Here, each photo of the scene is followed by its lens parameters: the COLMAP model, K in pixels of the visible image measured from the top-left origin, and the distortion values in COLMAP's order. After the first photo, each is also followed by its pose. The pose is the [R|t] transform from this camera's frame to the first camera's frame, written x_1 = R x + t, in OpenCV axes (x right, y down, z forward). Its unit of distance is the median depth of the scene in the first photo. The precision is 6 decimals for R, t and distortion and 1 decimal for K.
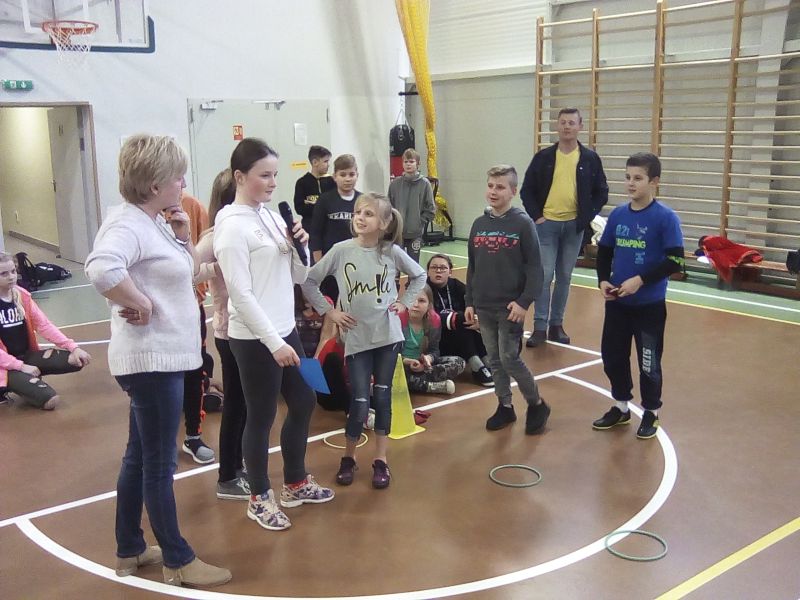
lens RADIAL K [[841.4, 0, 396.3], [0, 841.4, 327.7], [0, 0, 1]] dist [0.069997, -0.350777]
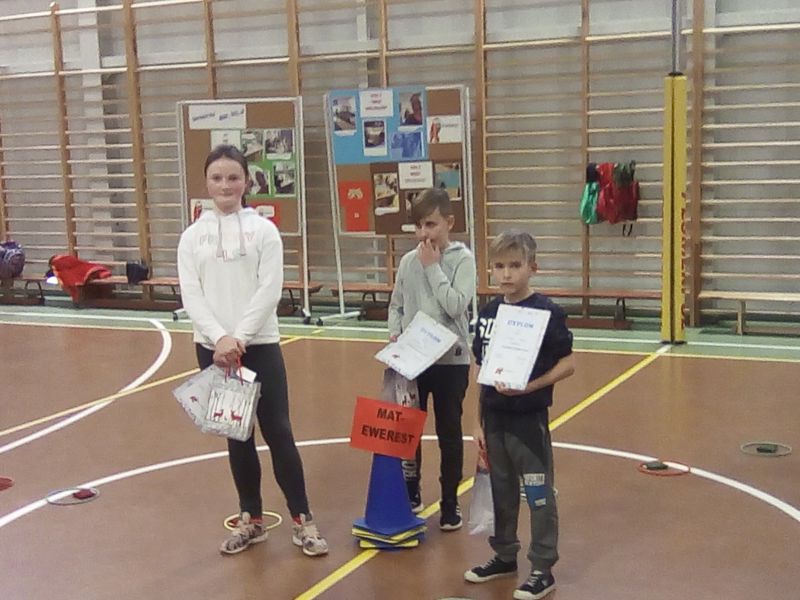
lens RADIAL K [[1271.3, 0, 396.3], [0, 1271.3, 323.5], [0, 0, 1]] dist [0.204461, -0.900987]
pose [[0.902578, -0.082962, 0.422458, 0.087967], [0.120282, 0.990776, -0.062414, 0.093331], [-0.413384, 0.107148, 0.904231, -0.414226]]
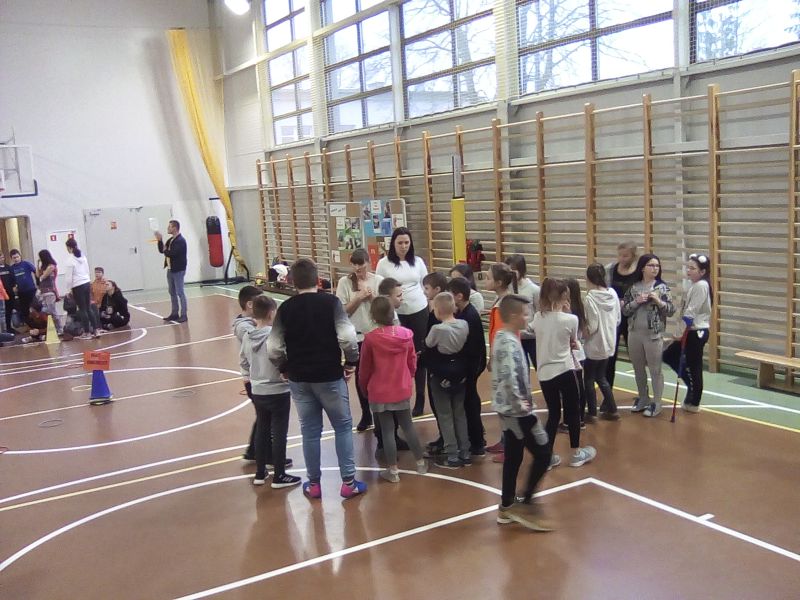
lens RADIAL K [[841.4, 0, 396.3], [0, 841.4, 327.7], [0, 0, 1]] dist [0.069997, -0.350777]
pose [[0.989219, -0.016423, -0.145522, 0.775167], [0.007049, 0.997880, -0.064699, 0.130550], [0.146276, 0.062976, 0.987237, -0.810298]]
